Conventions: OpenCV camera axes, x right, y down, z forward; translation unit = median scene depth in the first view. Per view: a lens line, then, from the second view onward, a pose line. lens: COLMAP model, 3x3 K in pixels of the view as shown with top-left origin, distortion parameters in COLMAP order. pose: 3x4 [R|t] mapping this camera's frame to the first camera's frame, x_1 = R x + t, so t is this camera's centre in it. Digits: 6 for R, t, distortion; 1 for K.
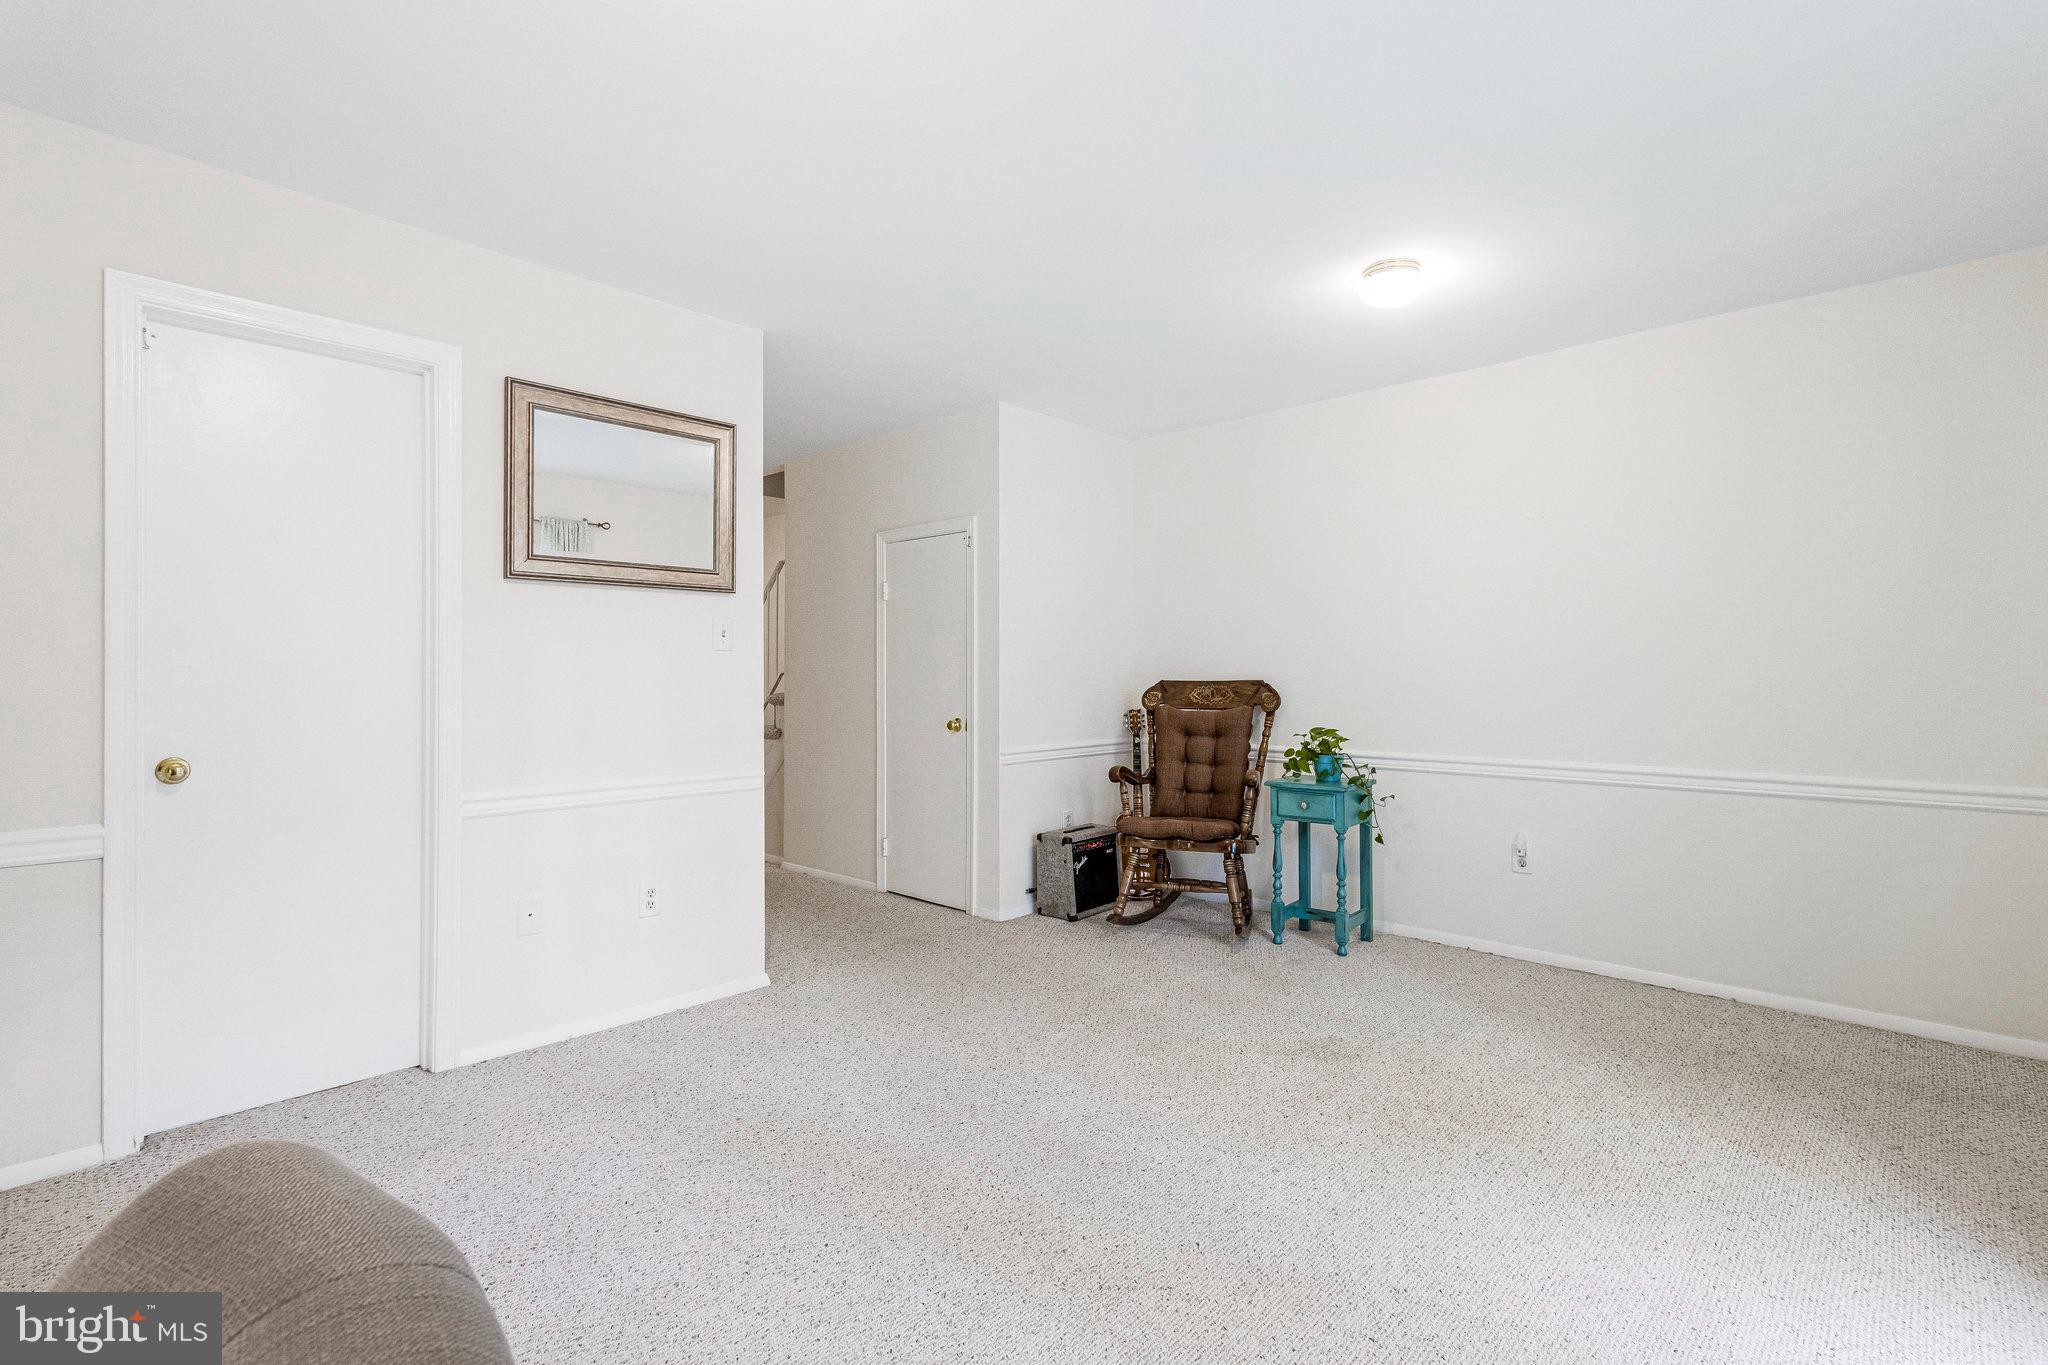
lens RADIAL K [[959.7, 0, 1023.9], [0, 959.7, 662.7], [0, 0, 1]] dist [0.000095, -0.000003]
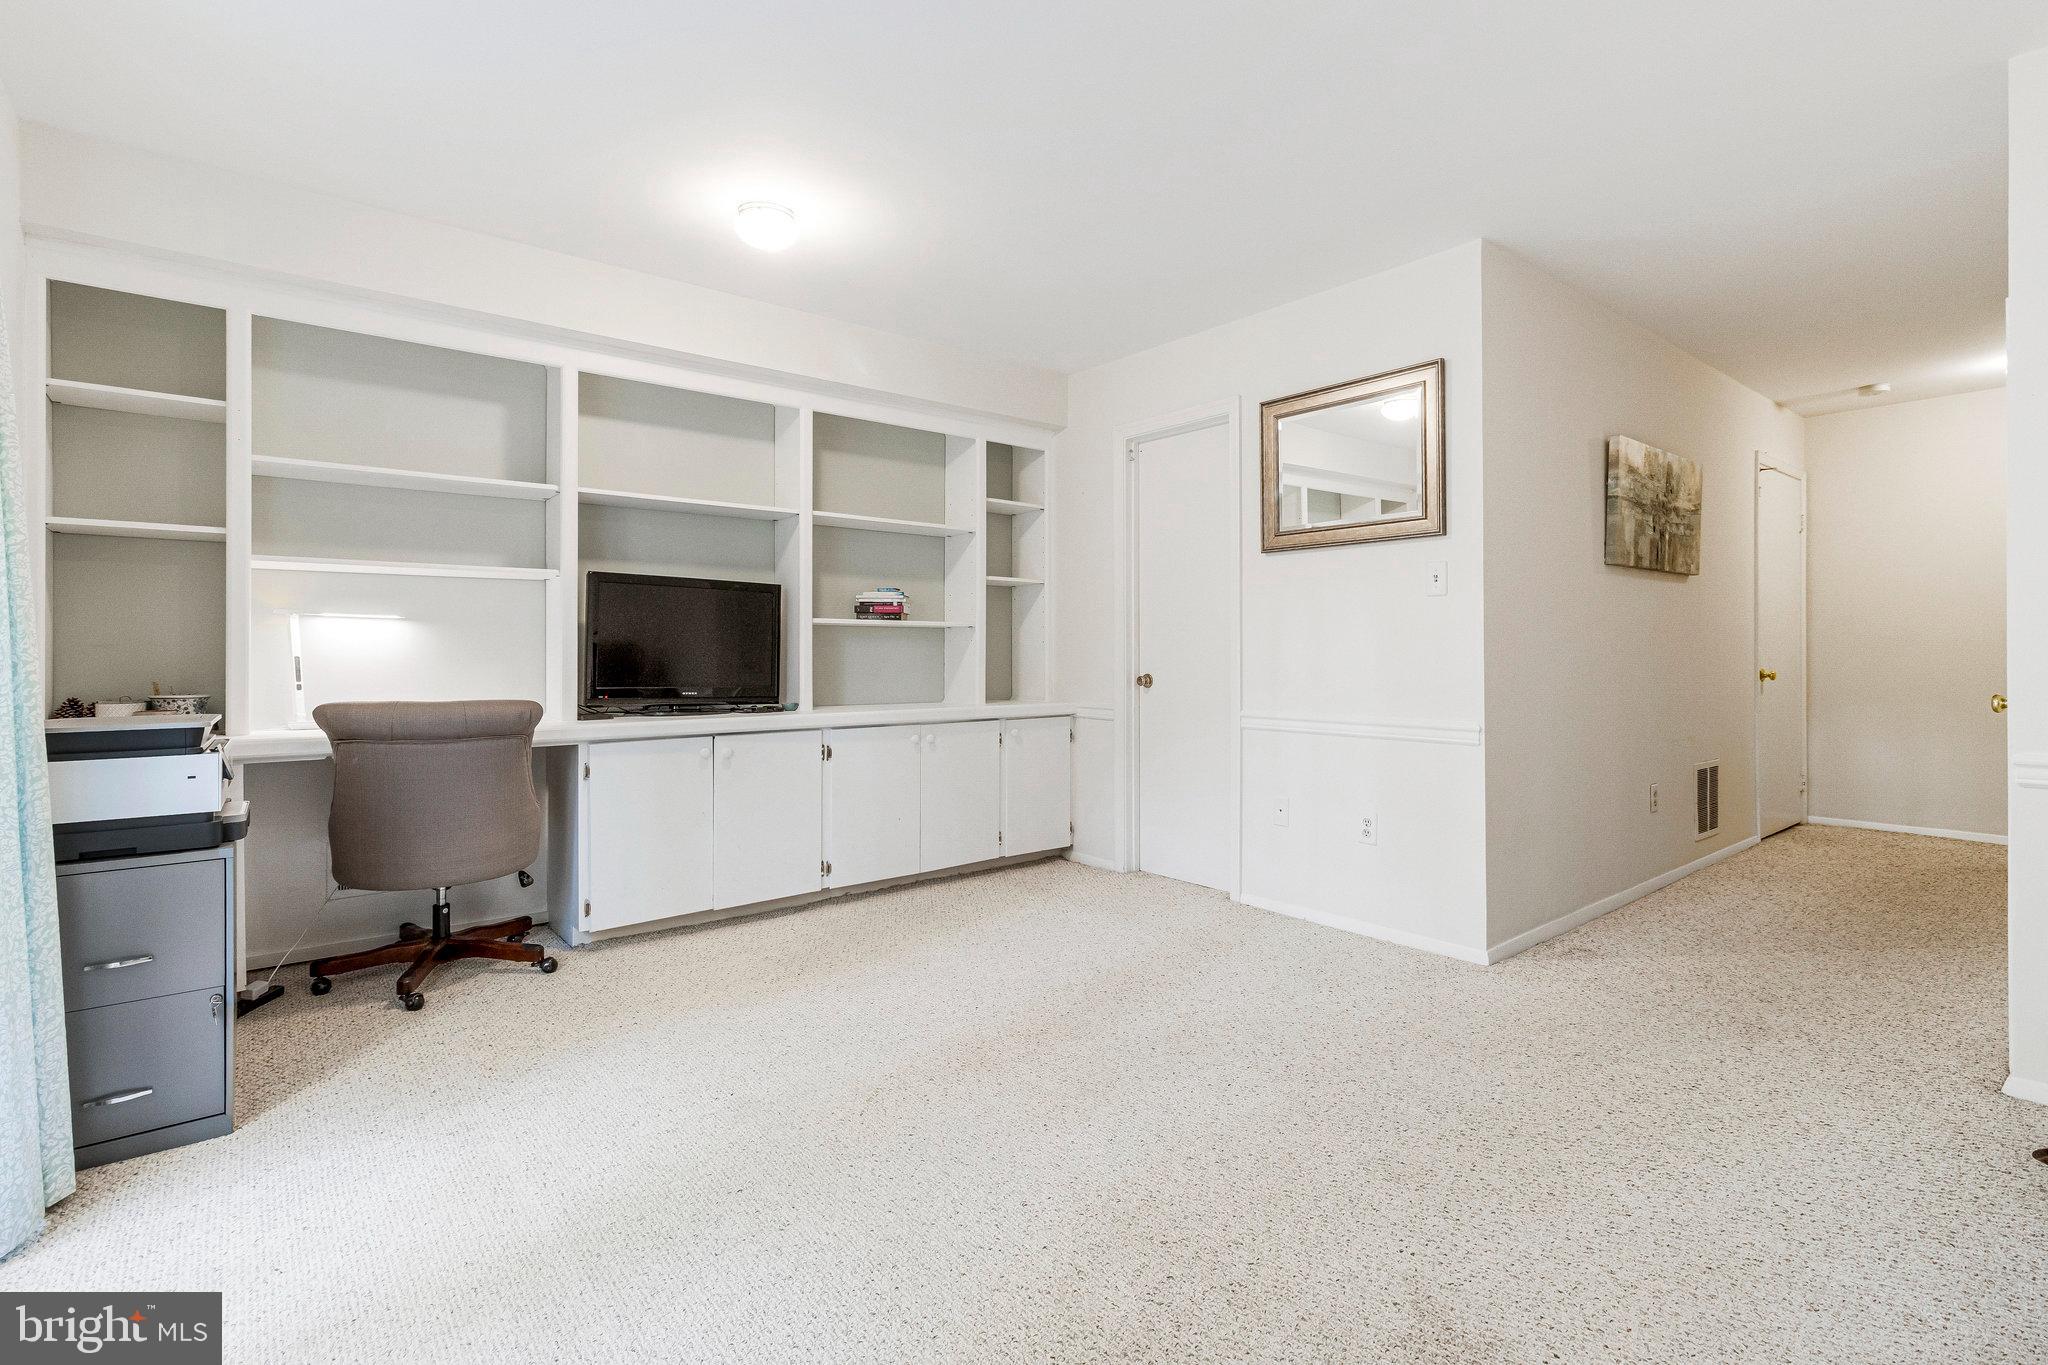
lens RADIAL K [[905.6, 0, 1010.0], [0, 905.6, 640.3], [0, 0, 1]] dist [0.000833, -0.000120]
pose [[-0.115394, -0.007359, -0.993293, 0.685053], [0.012857, 0.999878, -0.008901, 0.036505], [0.993237, -0.013797, -0.115285, 0.718499]]
